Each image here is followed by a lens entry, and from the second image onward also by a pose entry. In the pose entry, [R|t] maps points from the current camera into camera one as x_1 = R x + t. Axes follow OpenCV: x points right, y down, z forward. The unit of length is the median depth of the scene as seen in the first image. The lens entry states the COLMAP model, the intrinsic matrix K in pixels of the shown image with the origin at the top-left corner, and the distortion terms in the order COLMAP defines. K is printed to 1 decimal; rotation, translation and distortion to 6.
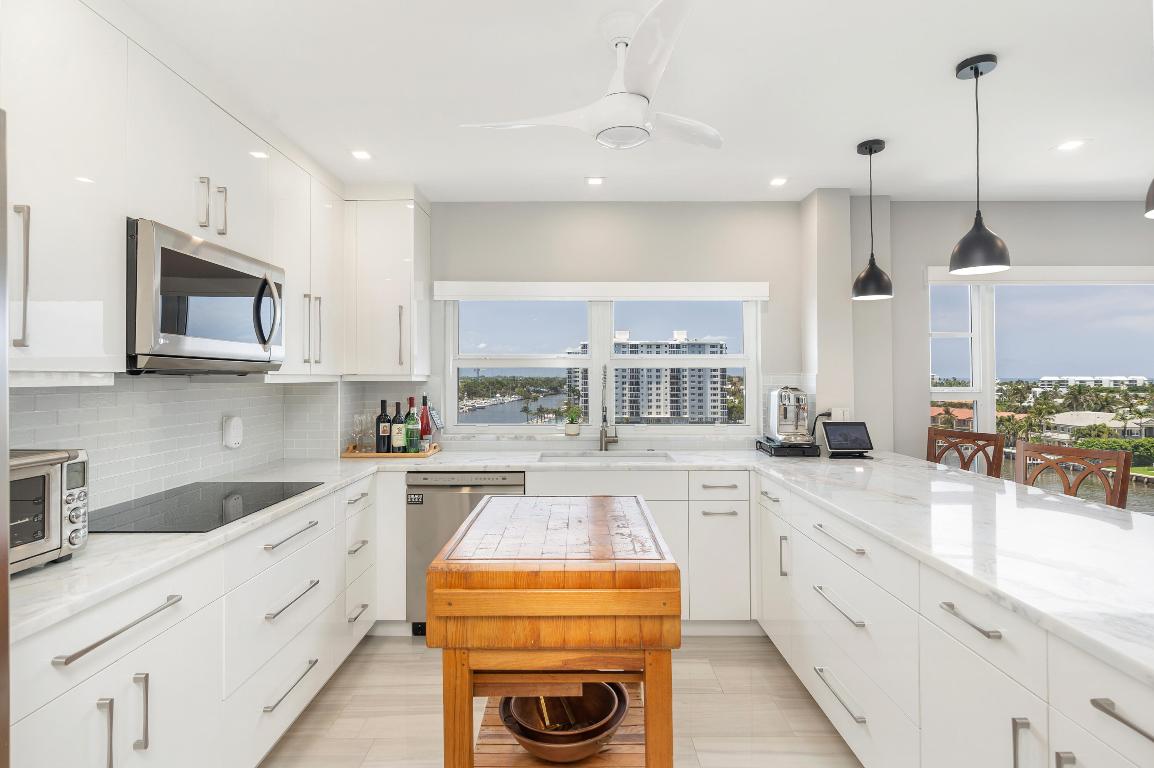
lens RADIAL K [[566.9, 0, 583.4], [0, 566.9, 370.9], [0, 0, 1]] dist [0.002029, 0.000133]
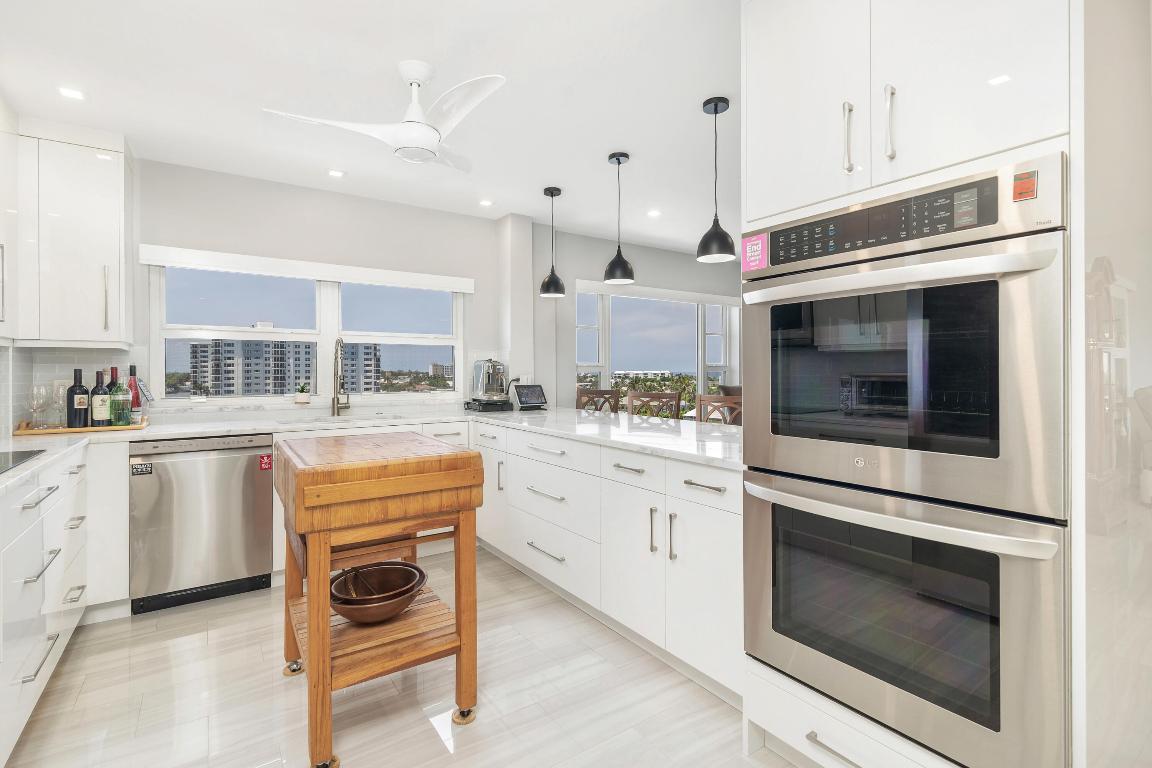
lens RADIAL K [[525.0, 0, 567.5], [0, 525.0, 371.1], [0, 0, 1]] dist [-0.001226, -0.000268]
pose [[0.832580, -0.000618, 0.553905, -0.178290], [-0.004638, 0.999957, 0.008088, 0.047375], [-0.553886, -0.009303, 0.832541, -0.126874]]
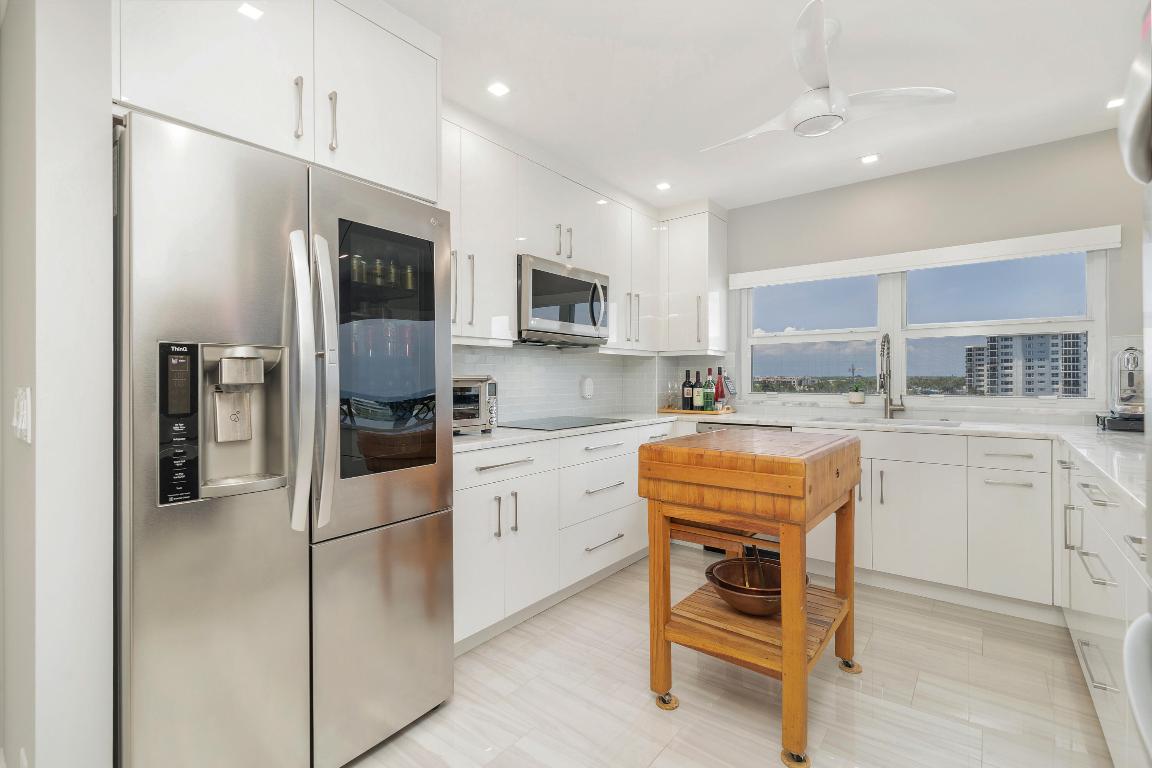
lens RADIAL K [[520.2, 0, 577.3], [0, 520.2, 378.3], [0, 0, 1]] dist [-0.000911, -0.000130]
pose [[0.780397, -0.001316, -0.625283, 0.210753], [0.009588, 0.999905, 0.009862, 0.060171], [0.625210, -0.013692, 0.780336, -0.098516]]
